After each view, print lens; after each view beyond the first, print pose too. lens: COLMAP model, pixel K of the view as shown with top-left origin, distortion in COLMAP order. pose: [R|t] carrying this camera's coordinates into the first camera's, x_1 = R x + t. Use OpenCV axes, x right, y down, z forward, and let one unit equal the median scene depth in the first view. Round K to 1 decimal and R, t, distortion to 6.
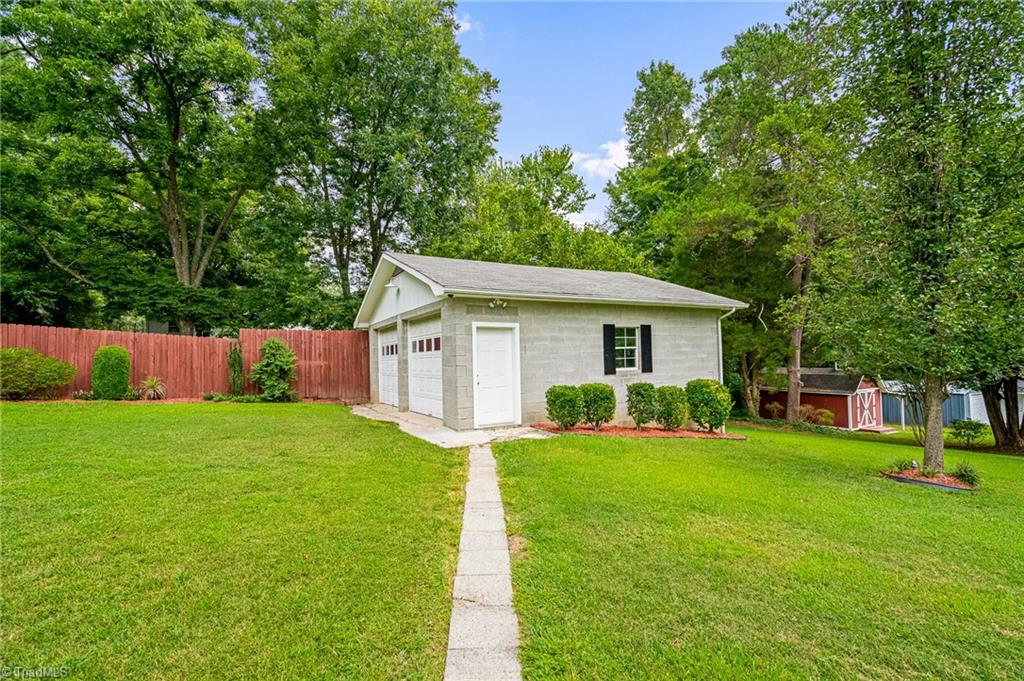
lens RADIAL K [[471.5, 0, 510.5], [0, 471.5, 344.4], [0, 0, 1]] dist [-0.004424, 0.003264]
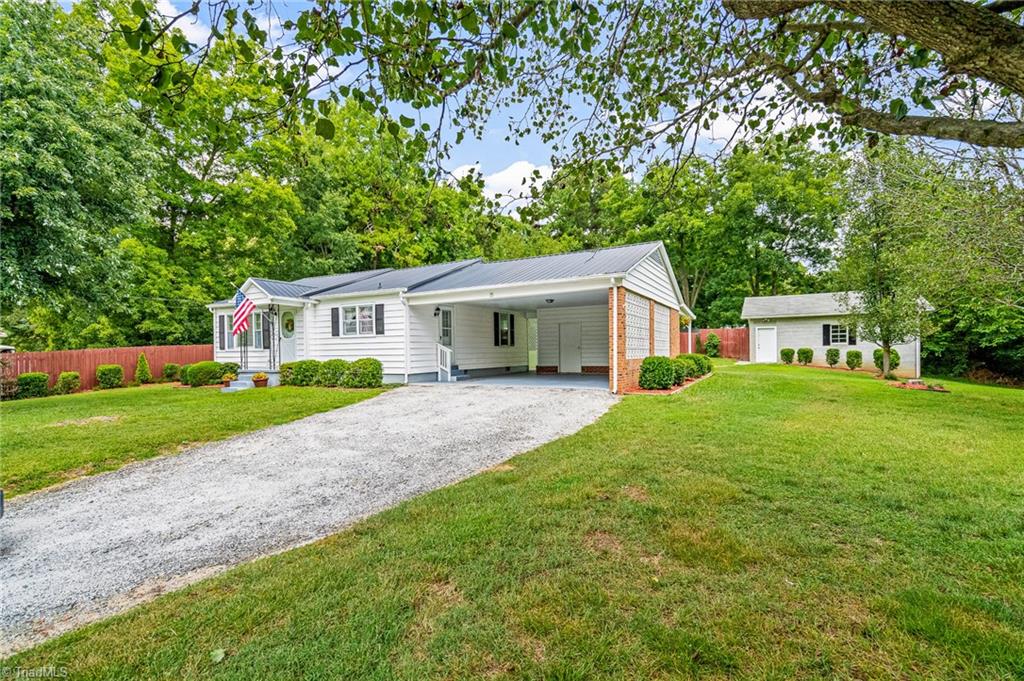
lens RADIAL K [[471.5, 0, 518.9], [0, 471.5, 356.1], [0, 0, 1]] dist [-0.004424, 0.003264]
pose [[0.532758, 0.021255, -0.846001, 1.255632], [0.021934, 0.999002, 0.038911, -0.008297], [0.845984, -0.039286, 0.531760, -1.411624]]
